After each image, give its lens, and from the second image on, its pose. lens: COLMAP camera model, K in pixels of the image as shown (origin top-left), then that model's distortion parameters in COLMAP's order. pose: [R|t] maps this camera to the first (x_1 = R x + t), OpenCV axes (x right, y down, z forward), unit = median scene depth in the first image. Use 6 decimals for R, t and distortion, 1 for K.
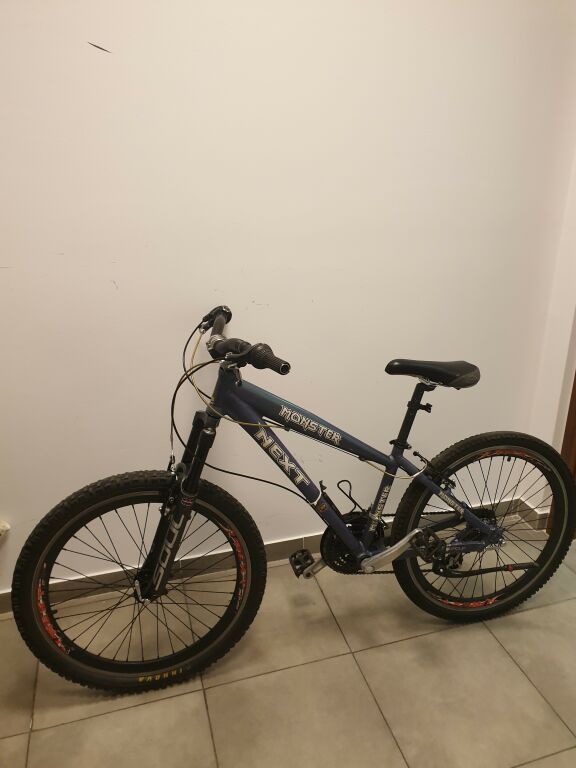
lens RADIAL K [[628.7, 0, 302.2], [0, 628.7, 373.6], [0, 0, 1]] dist [-0.005546, 0.009334]
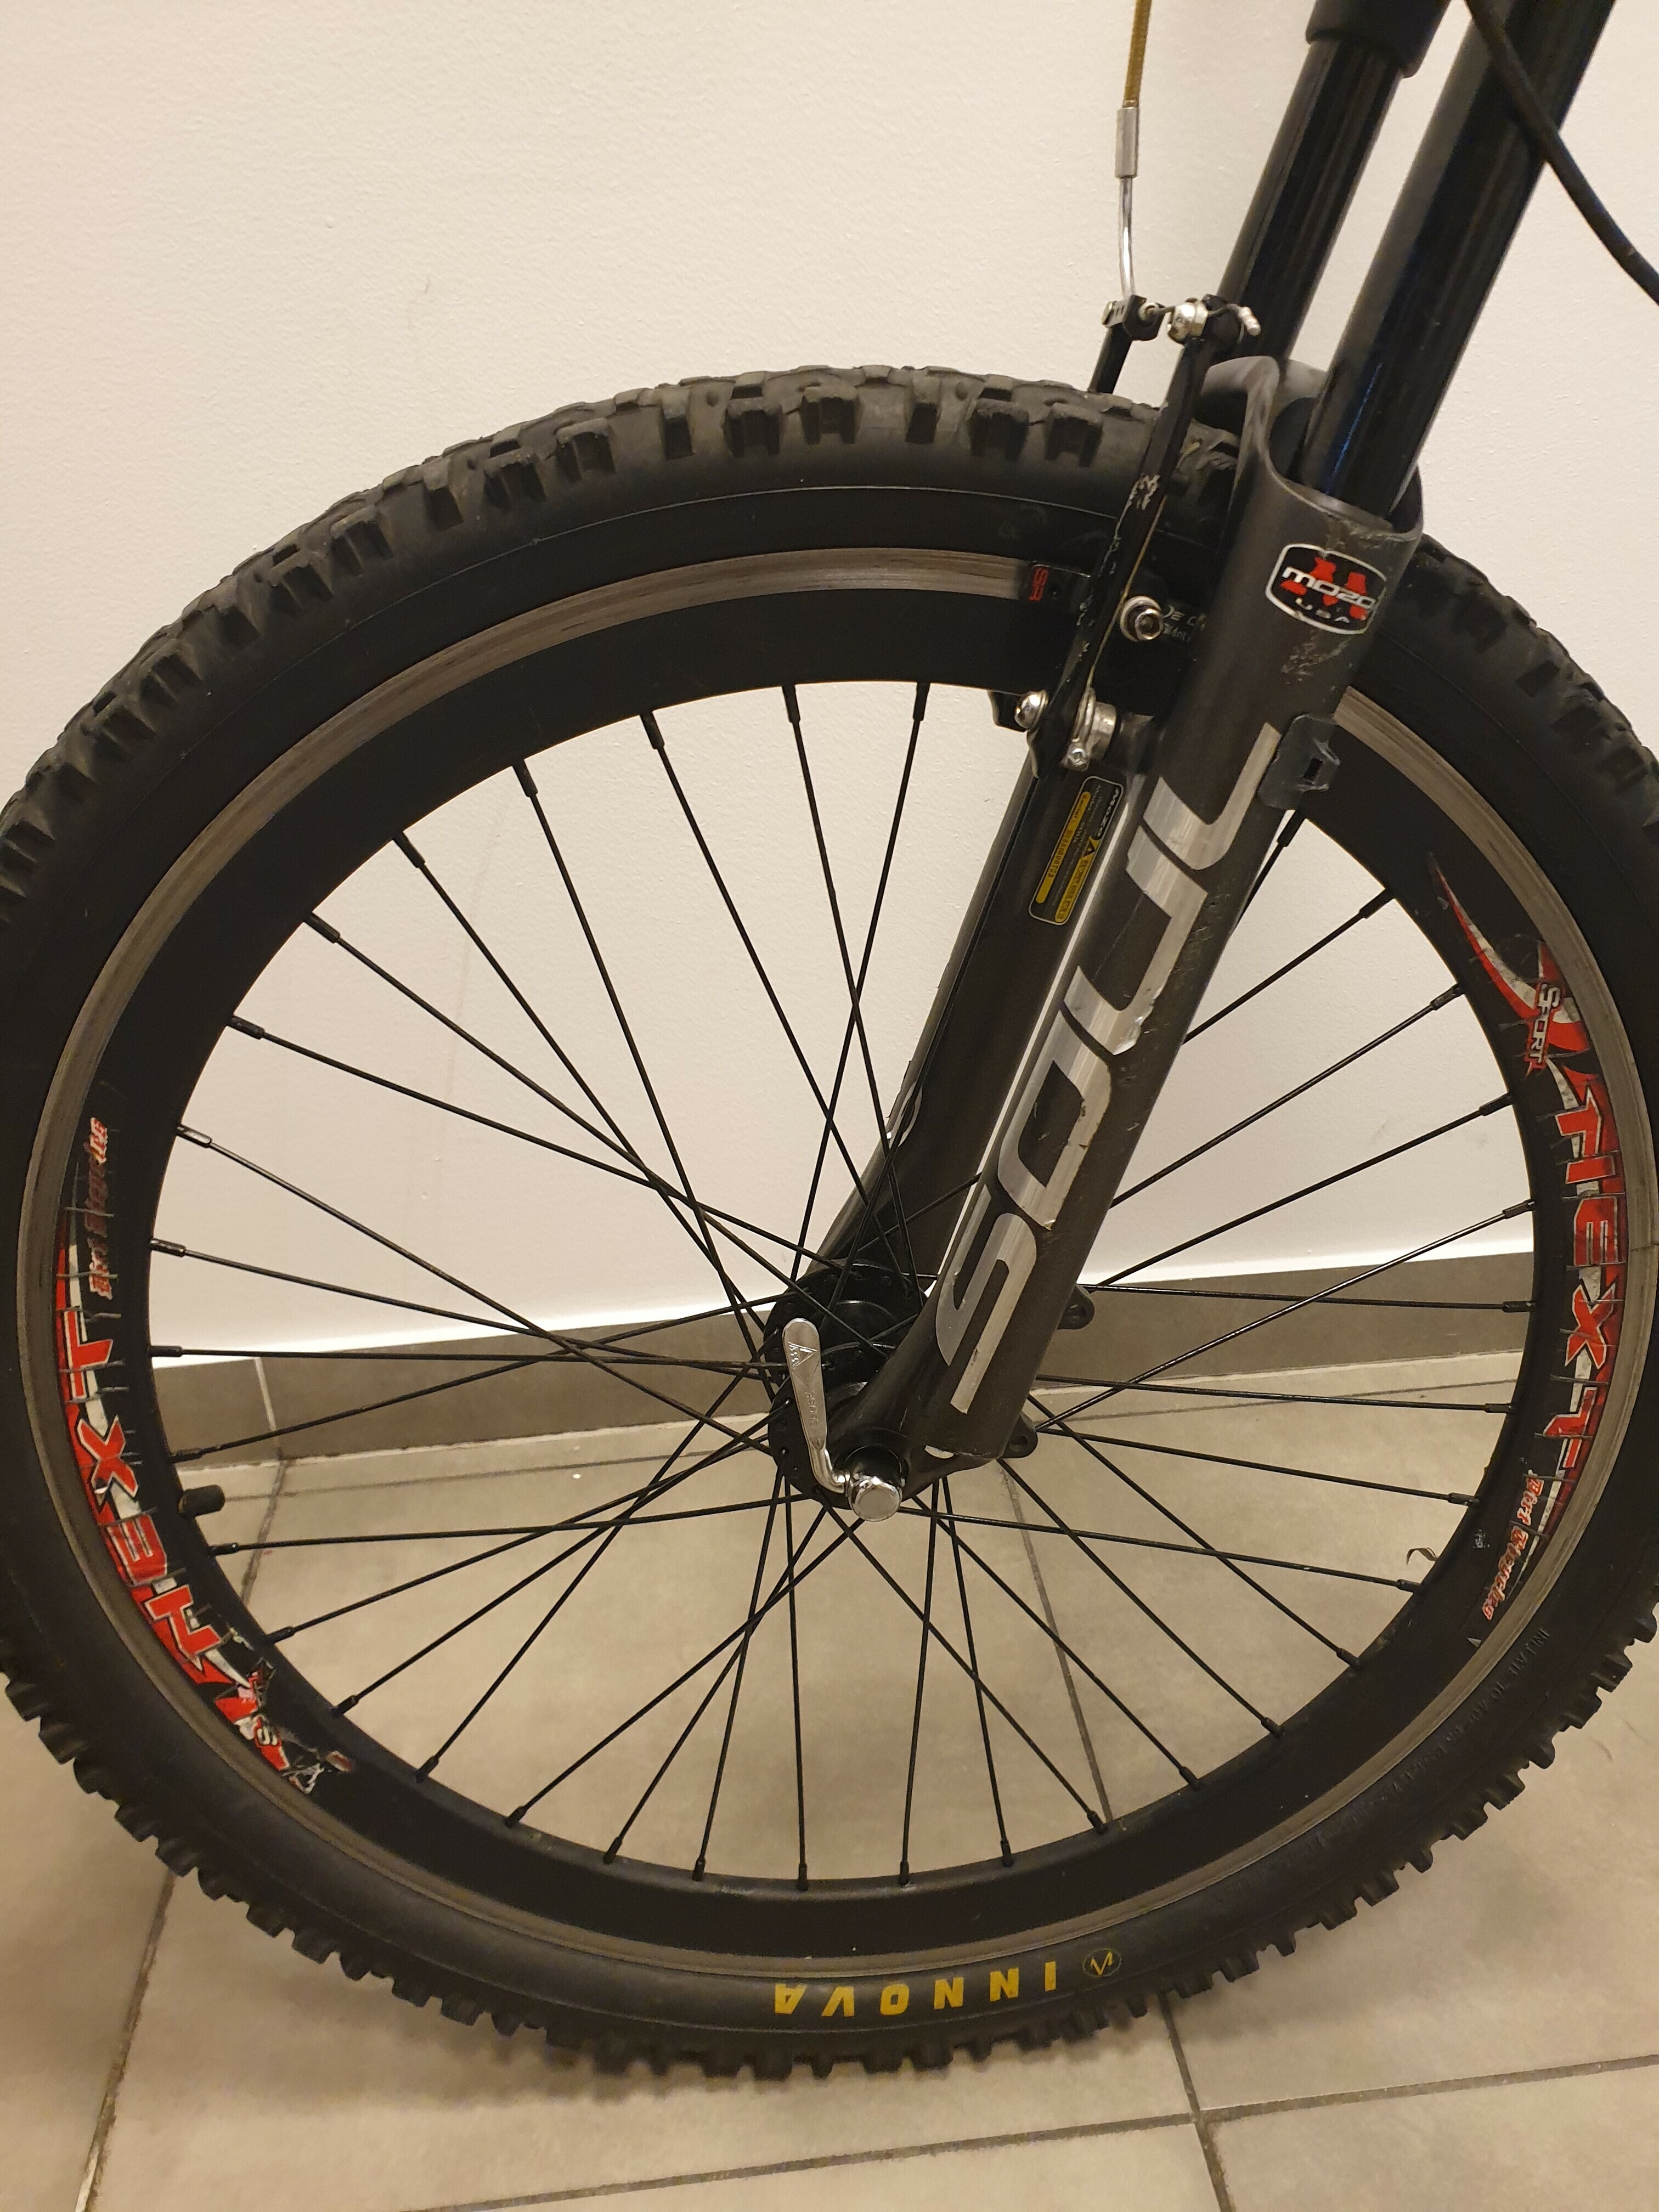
lens RADIAL K [[1792.4, 0, 821.1], [0, 1792.4, 1157.7], [0, 0, 1]] dist [0.012774, 0.001395]
pose [[0.979172, 0.063606, -0.192813, -0.179120], [-0.035853, 0.988906, 0.144150, 0.228457], [0.199842, -0.134235, 0.970590, 0.615001]]
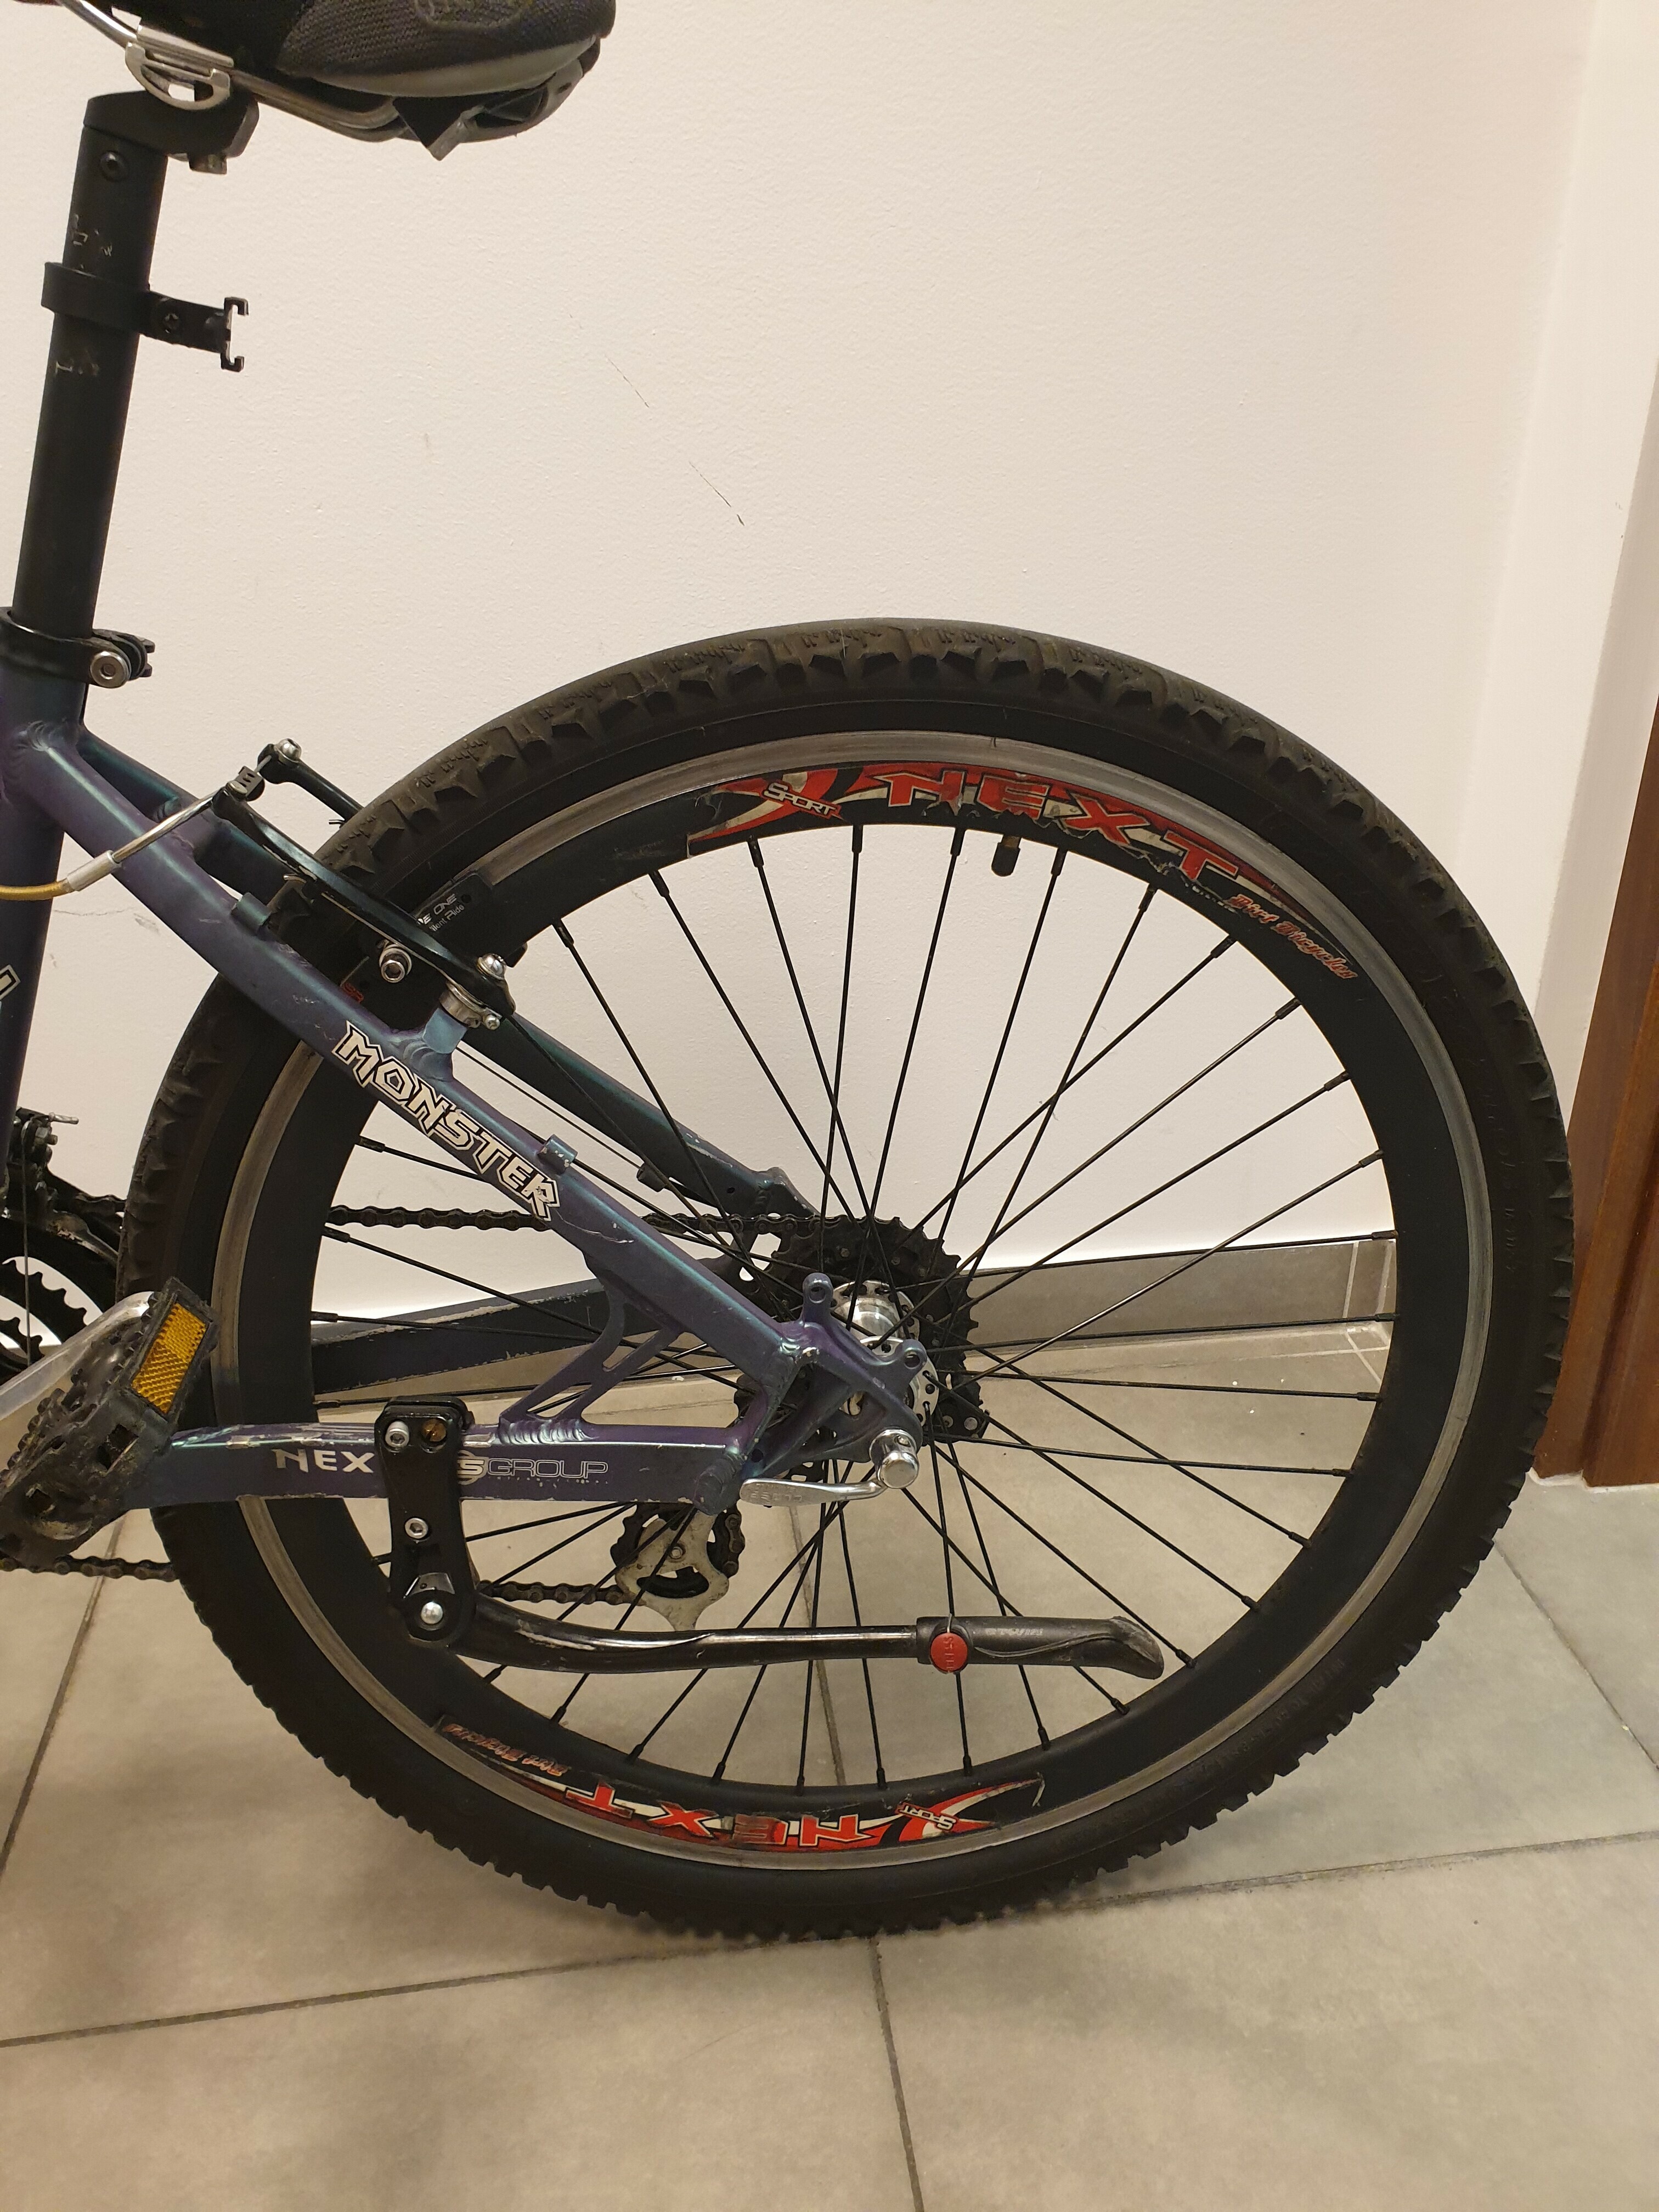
lens RADIAL K [[1772.7, 0, 829.5], [0, 1772.7, 1106.0], [0, 0, 1]] dist [-0.009220, 0.020752]
pose [[0.985437, 0.065785, -0.156803, 0.385501], [-0.048493, 0.992562, 0.111665, 0.161226], [0.162983, -0.102435, 0.981297, 0.677415]]
